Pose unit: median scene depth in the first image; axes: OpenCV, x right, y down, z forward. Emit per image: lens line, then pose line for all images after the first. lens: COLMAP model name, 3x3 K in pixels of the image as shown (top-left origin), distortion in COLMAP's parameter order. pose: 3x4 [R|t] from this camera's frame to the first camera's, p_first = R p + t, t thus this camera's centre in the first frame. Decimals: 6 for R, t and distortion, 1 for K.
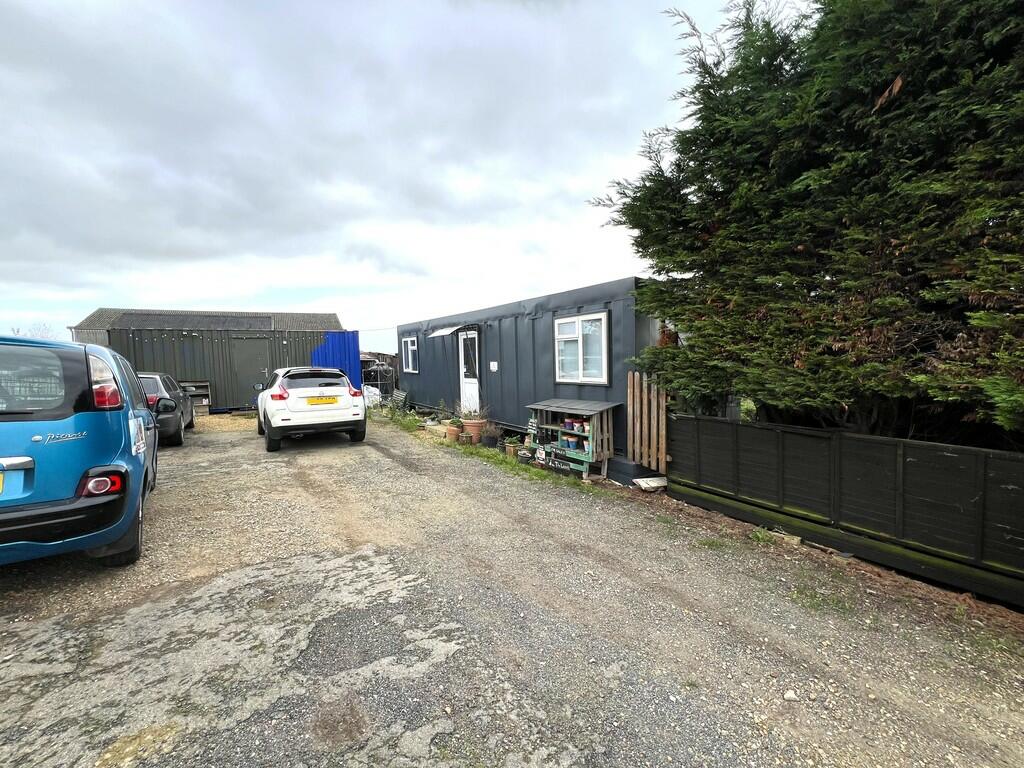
lens RADIAL K [[404.9, 0, 507.7], [0, 404.9, 386.6], [0, 0, 1]] dist [-0.002300, -0.000283]
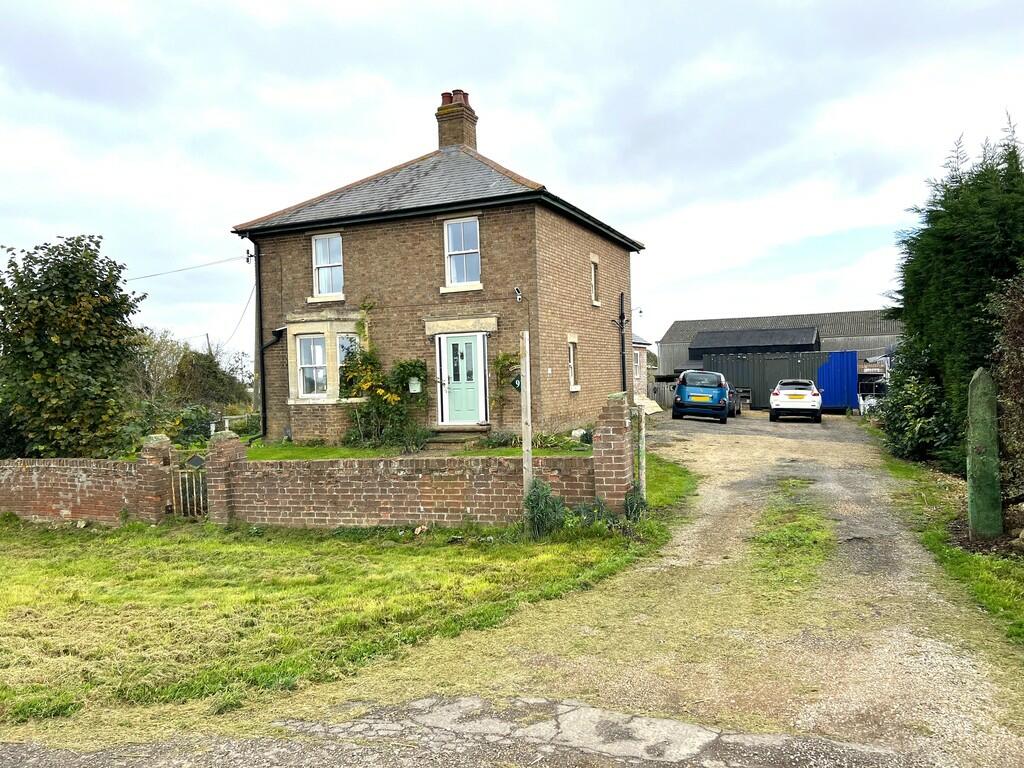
lens RADIAL K [[784.7, 0, 511.3], [0, 784.7, 386.3], [0, 0, 1]] dist [0.006769, 0.000547]
pose [[0.574131, 0.014033, -0.818643, 1.698532], [-0.045703, 0.998843, -0.014931, 0.095698], [0.817487, 0.045987, 0.574108, -2.093587]]
